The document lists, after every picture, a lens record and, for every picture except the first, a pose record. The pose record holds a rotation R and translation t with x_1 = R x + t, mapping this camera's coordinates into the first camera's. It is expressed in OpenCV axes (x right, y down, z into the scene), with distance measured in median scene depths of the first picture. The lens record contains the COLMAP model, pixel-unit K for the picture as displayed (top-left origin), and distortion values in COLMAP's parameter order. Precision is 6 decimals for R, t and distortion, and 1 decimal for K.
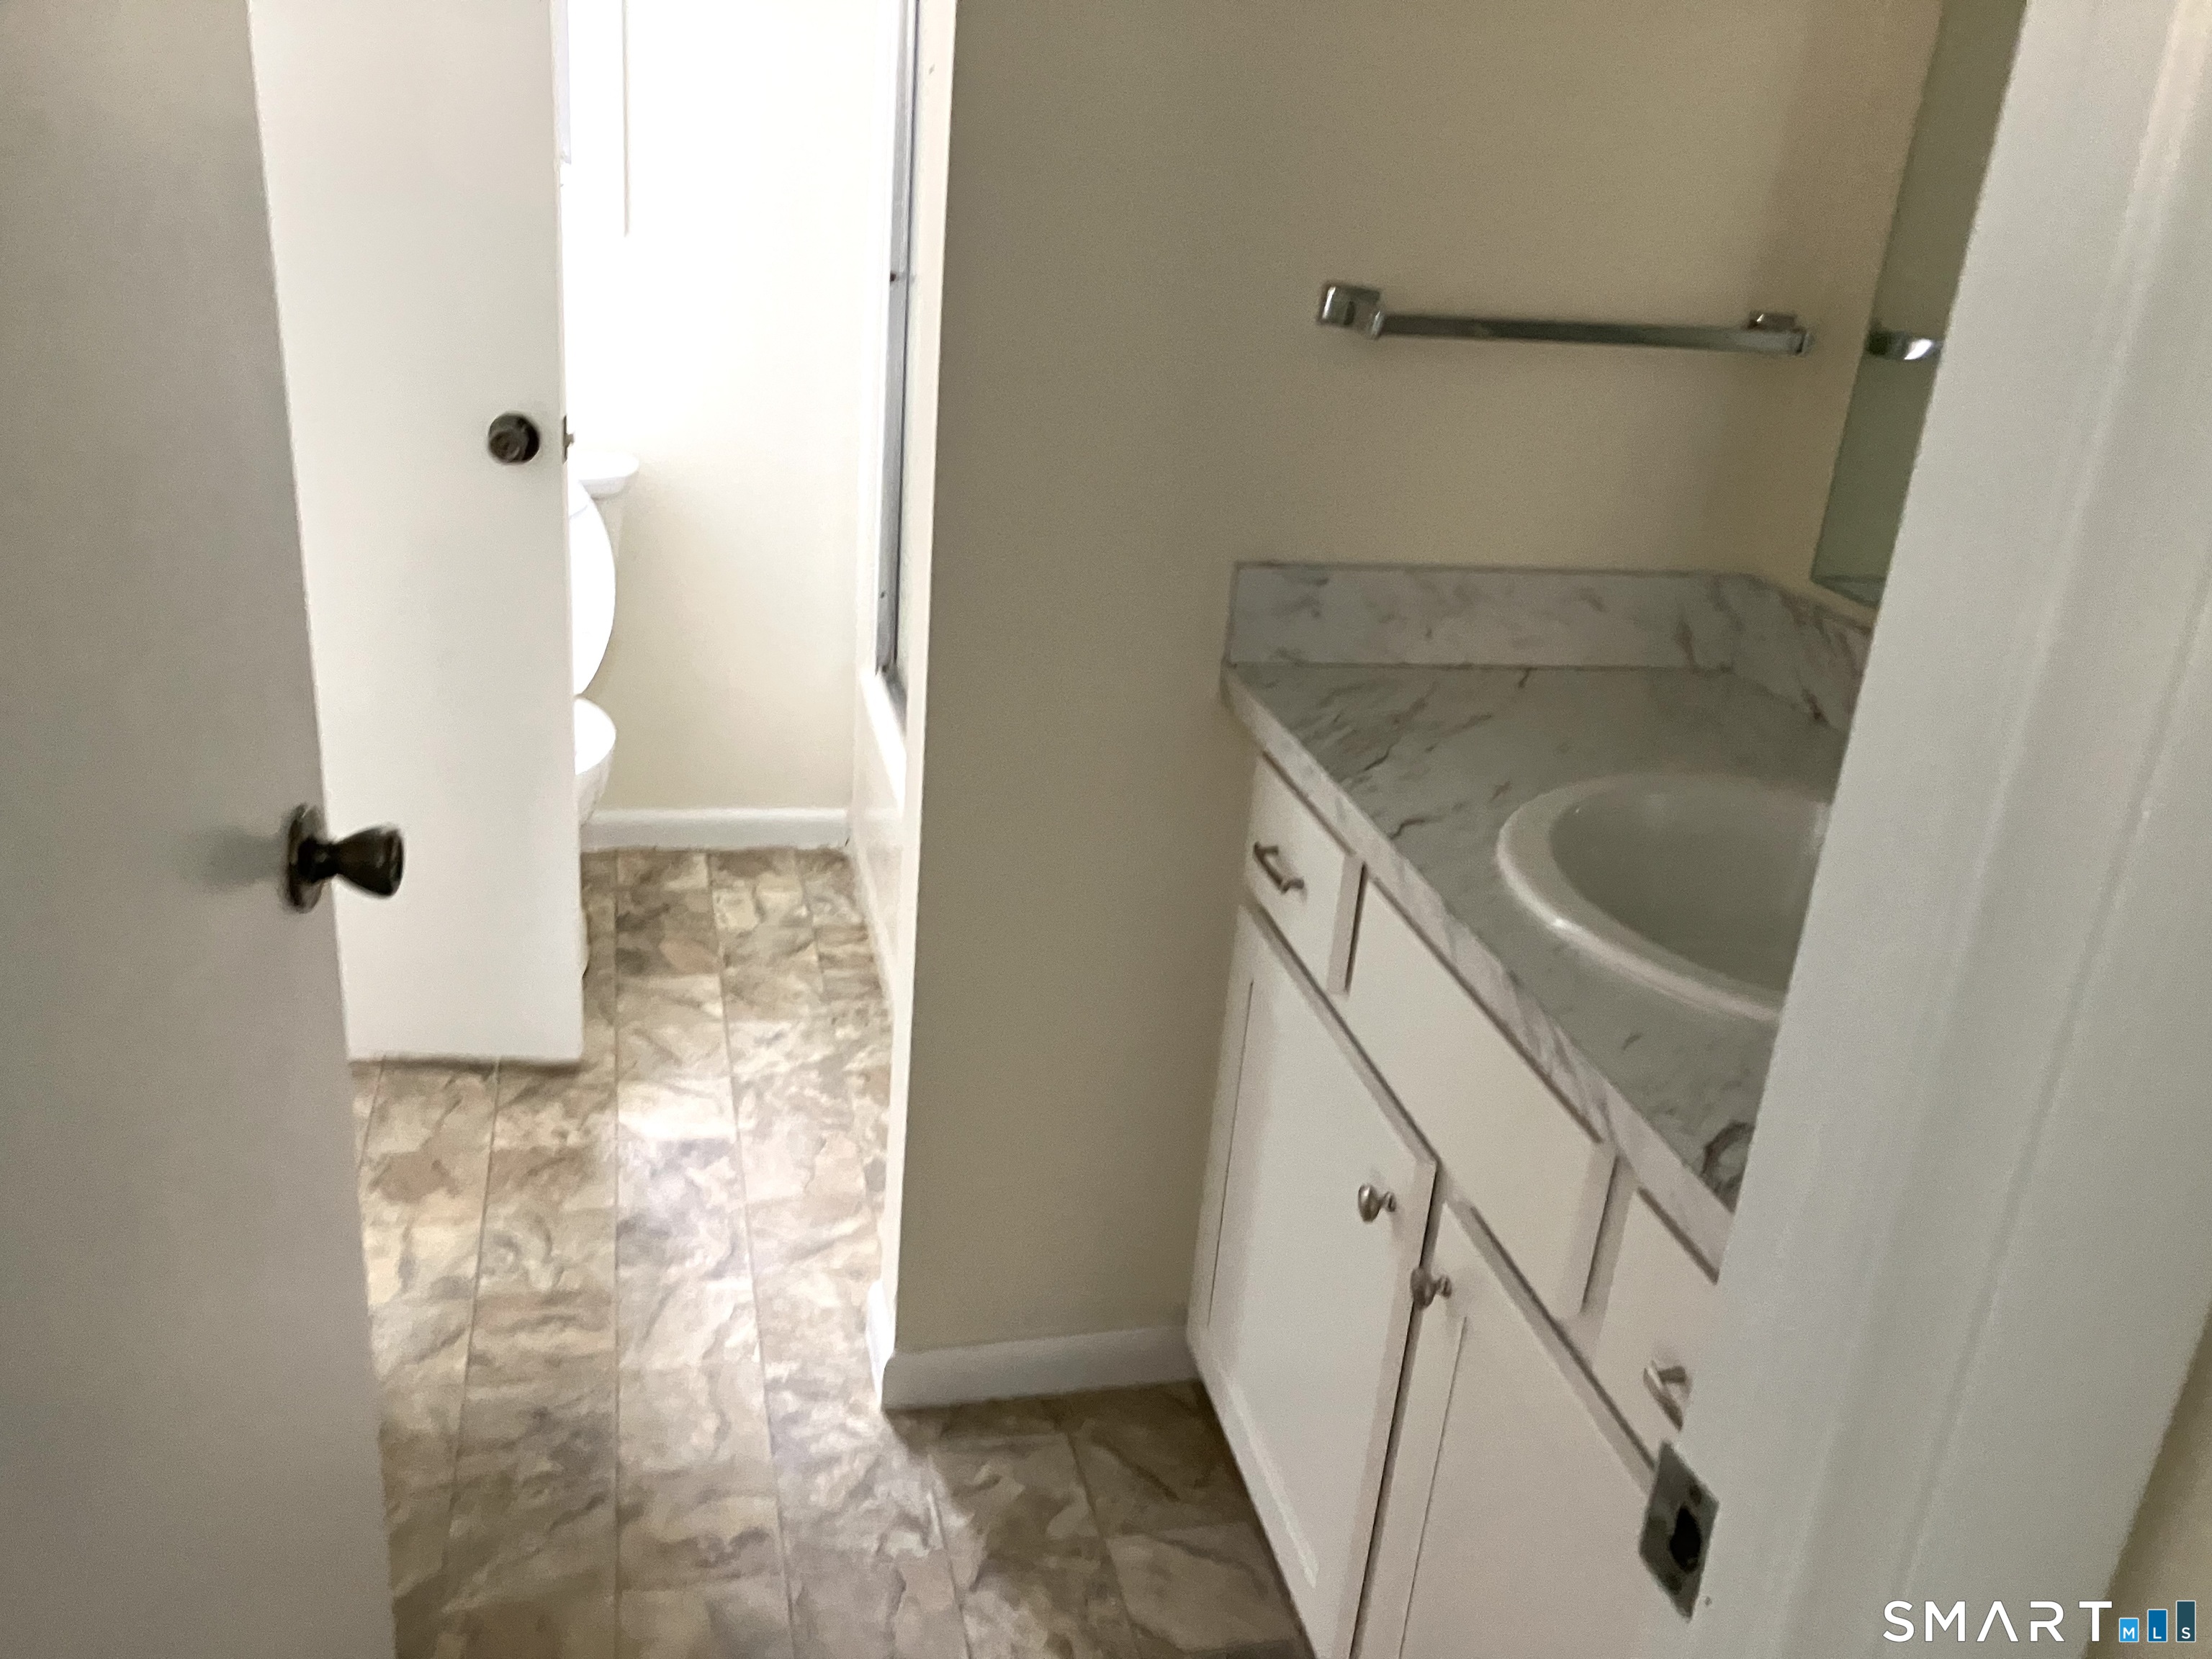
lens RADIAL K [[1843.8, 0, 1099.7], [0, 1843.8, 823.0], [0, 0, 1]] dist [0.006925, -0.001228]
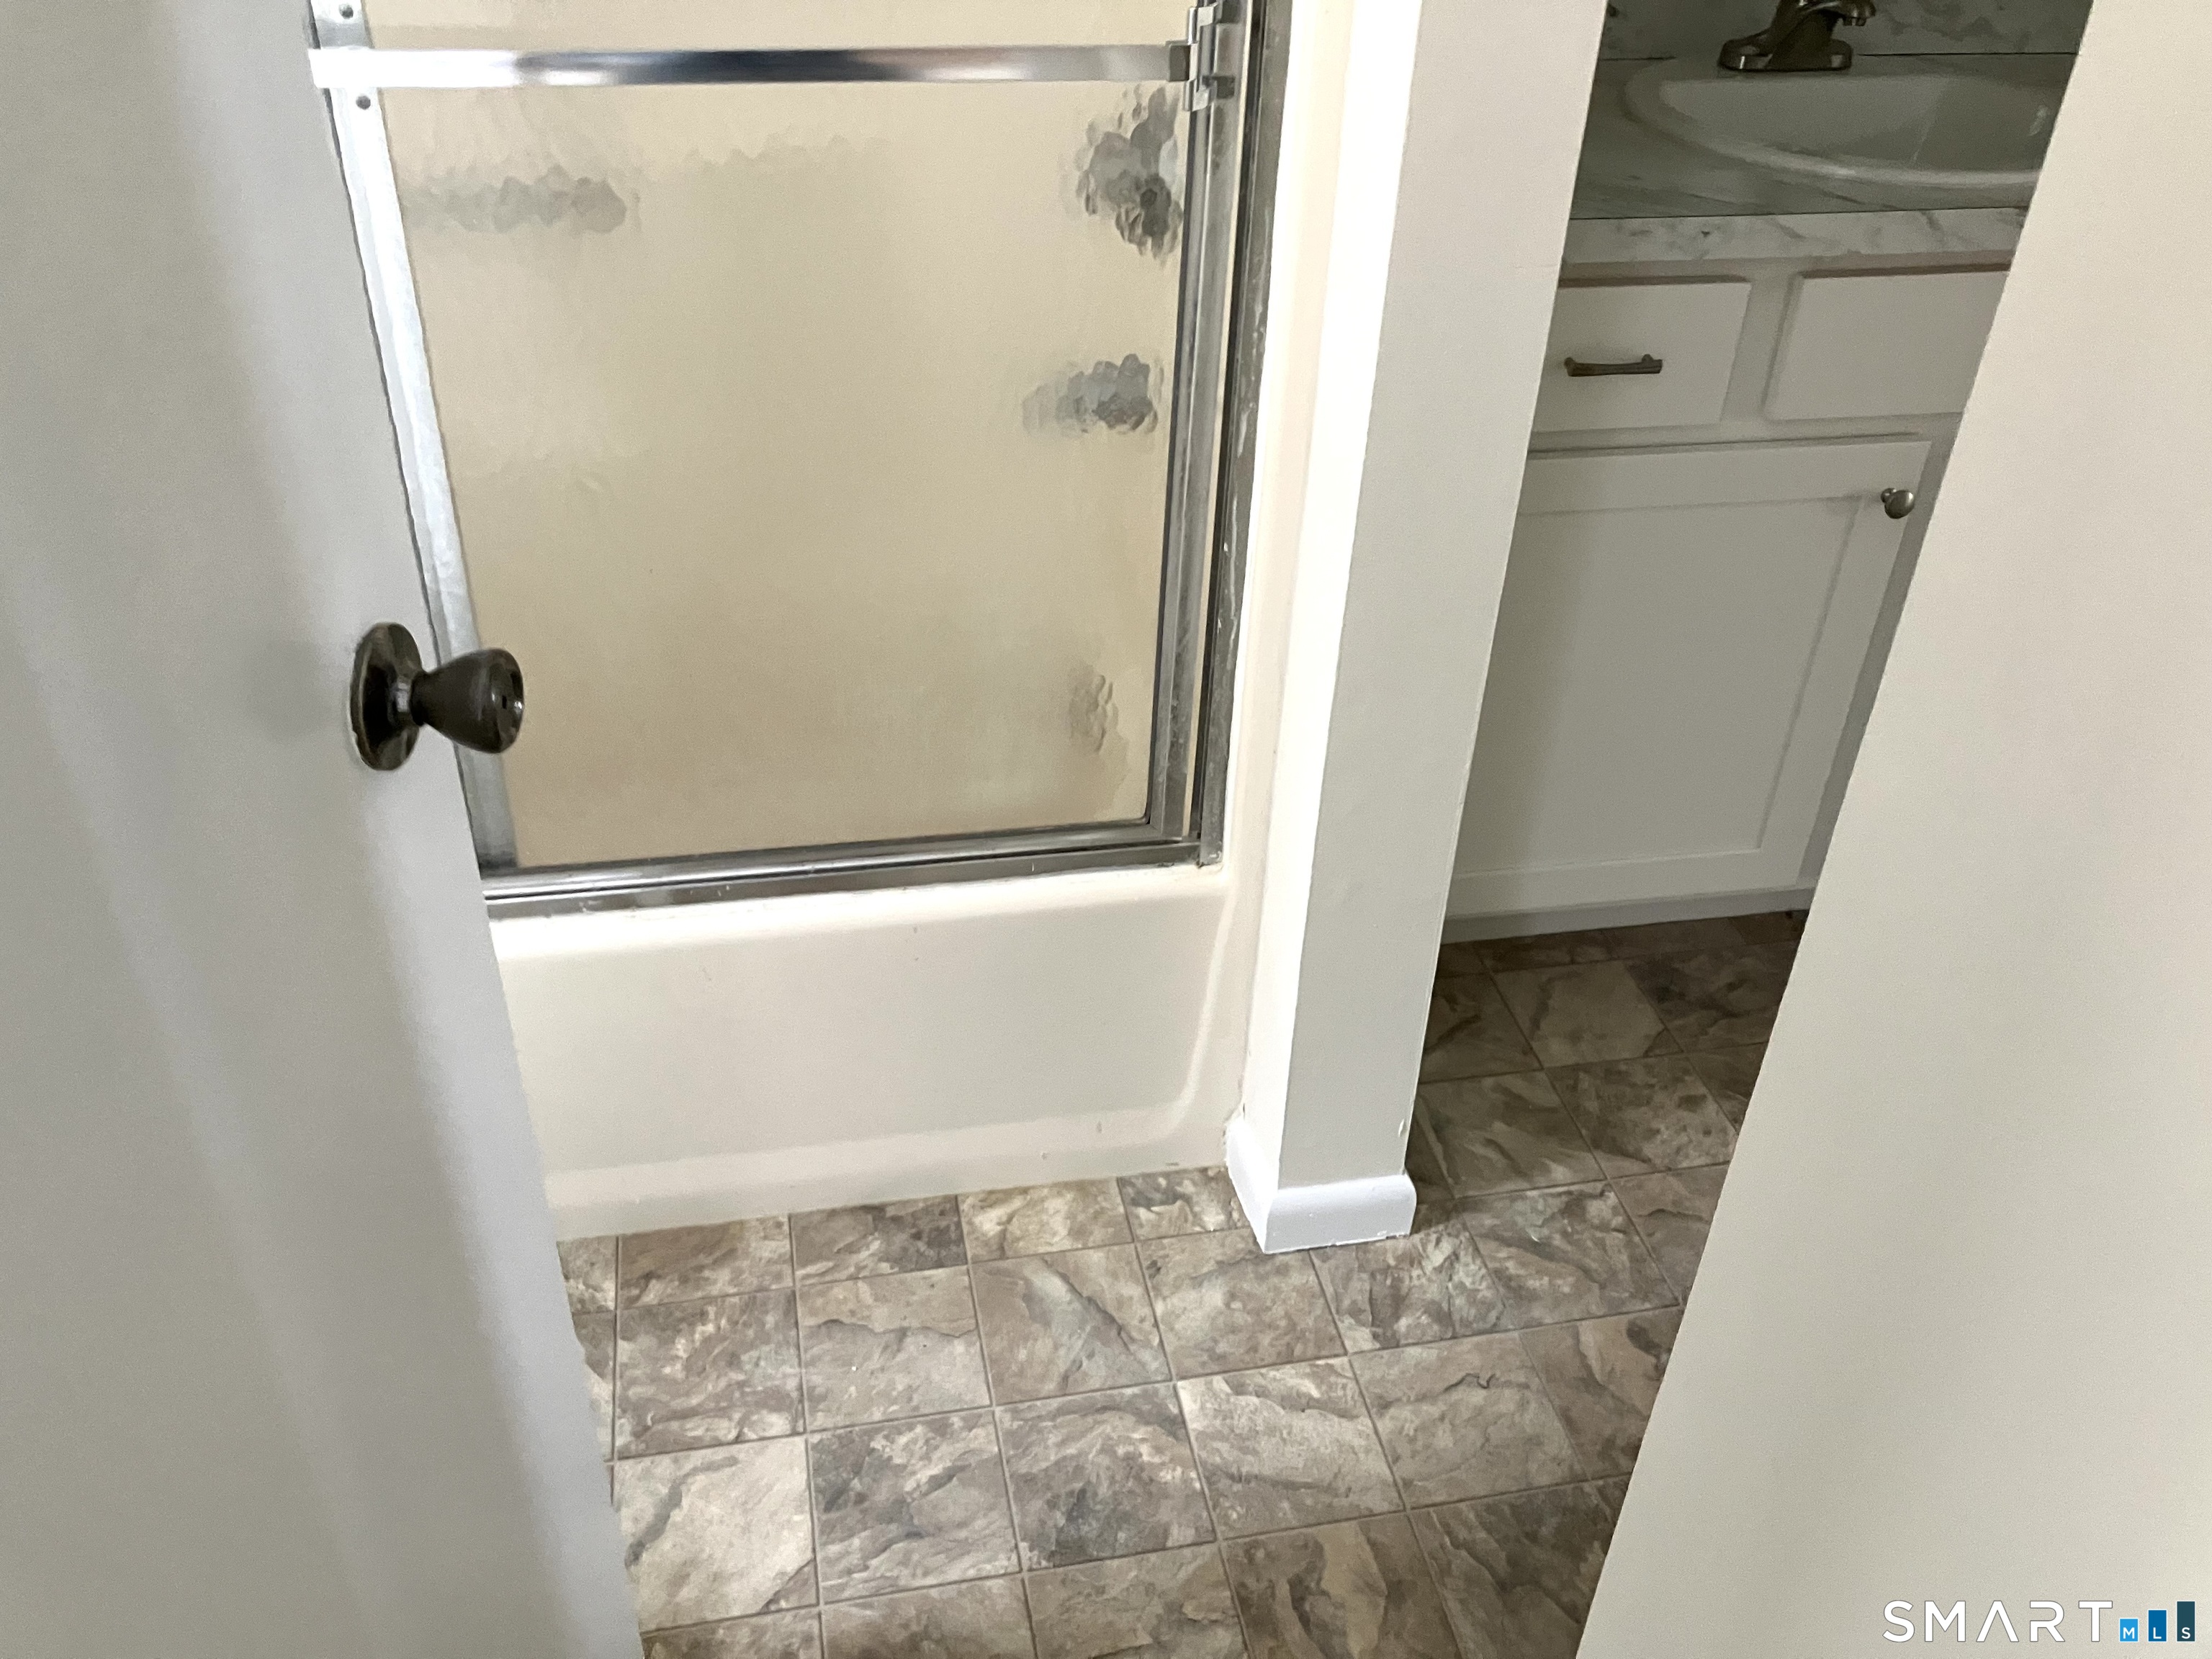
lens RADIAL K [[1843.8, 0, 1099.7], [0, 1843.8, 823.0], [0, 0, 1]] dist [0.006925, -0.001228]
pose [[0.043238, -0.634058, 0.772076, -0.657744], [0.359026, 0.731035, 0.580247, -0.367853], [-0.932325, 0.252107, 0.259252, 0.852863]]
